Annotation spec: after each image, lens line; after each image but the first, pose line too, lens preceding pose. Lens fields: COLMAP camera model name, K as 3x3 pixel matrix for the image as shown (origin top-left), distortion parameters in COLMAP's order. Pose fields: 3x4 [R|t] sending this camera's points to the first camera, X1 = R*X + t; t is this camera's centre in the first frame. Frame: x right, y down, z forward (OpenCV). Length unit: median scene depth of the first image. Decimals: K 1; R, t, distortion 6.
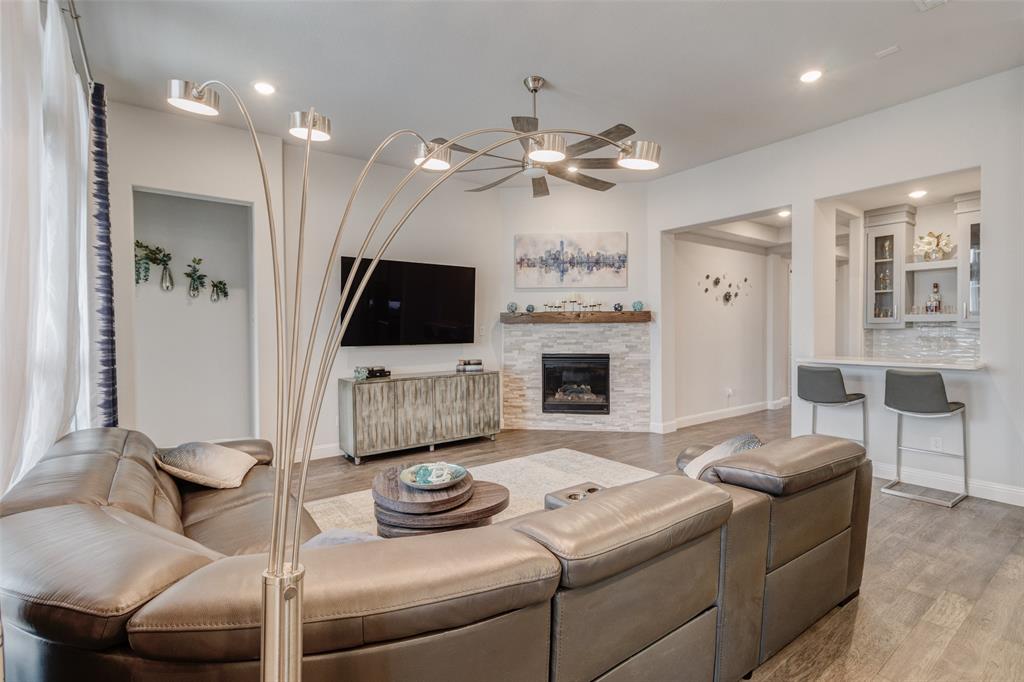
lens RADIAL K [[477.9, 0, 514.2], [0, 477.9, 337.3], [0, 0, 1]] dist [0.000912, 0.000556]
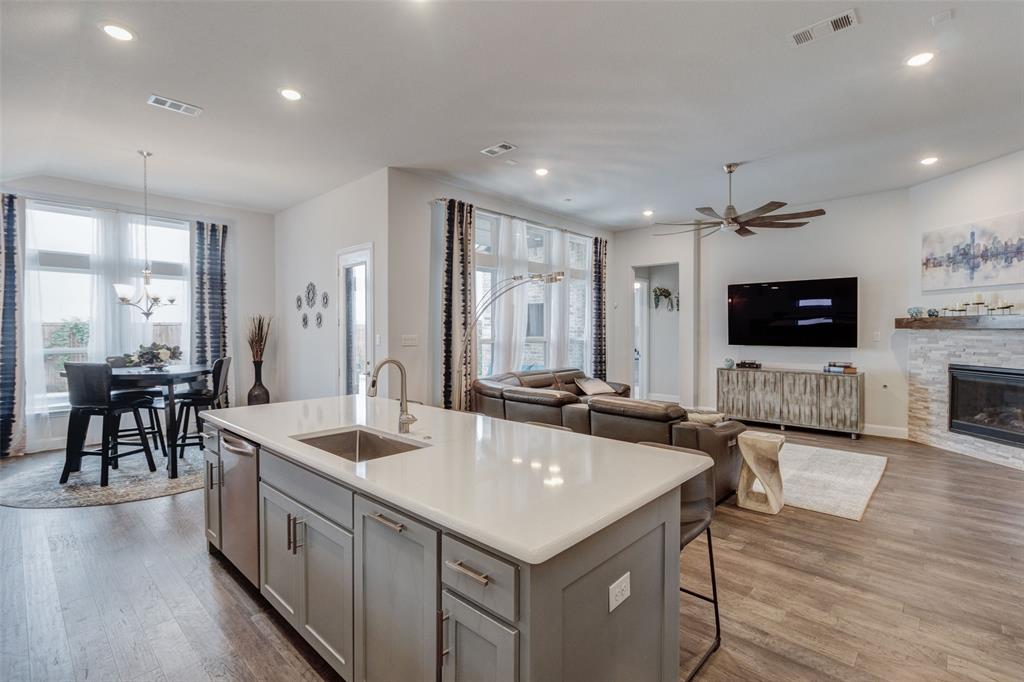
lens RADIAL K [[470.5, 0, 515.0], [0, 470.5, 337.2], [0, 0, 1]] dist [0.000802, 0.000729]
pose [[0.181282, 0.023720, -0.983145, 0.790227], [-0.018153, 0.999619, 0.020771, -0.018744], [0.983264, 0.014082, 0.181643, 0.059426]]
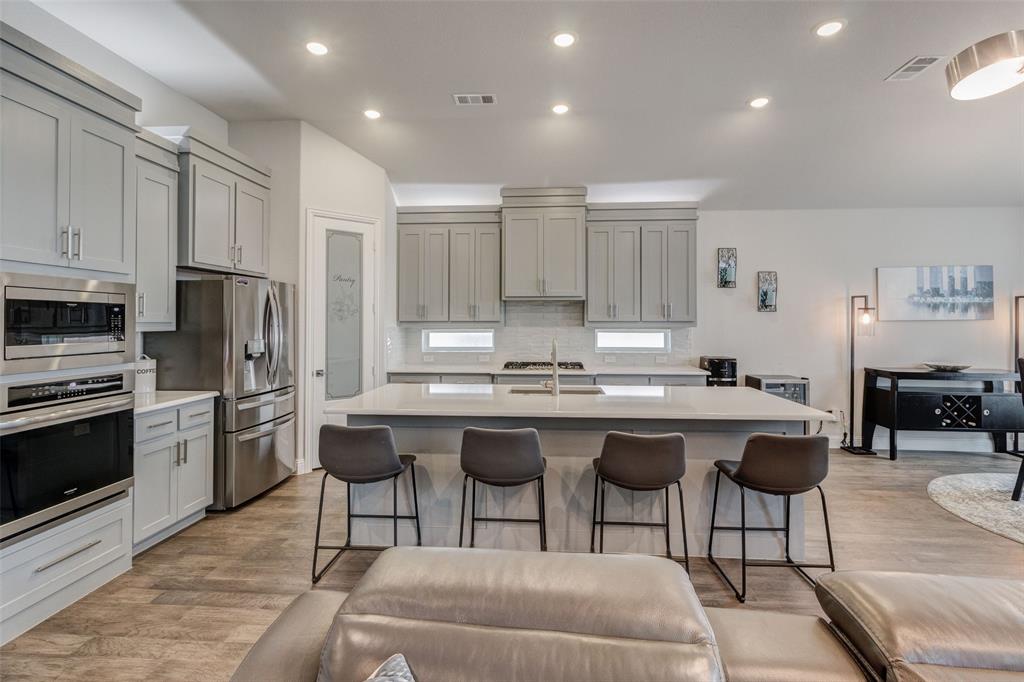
lens RADIAL K [[489.3, 0, 514.9], [0, 489.3, 316.5], [0, 0, 1]] dist [0.002409, 0.000047]
pose [[-0.753808, 0.014284, 0.656940, 0.077963], [0.016840, 0.999855, -0.002417, -0.016568], [-0.656879, 0.009241, -0.753939, 0.470036]]
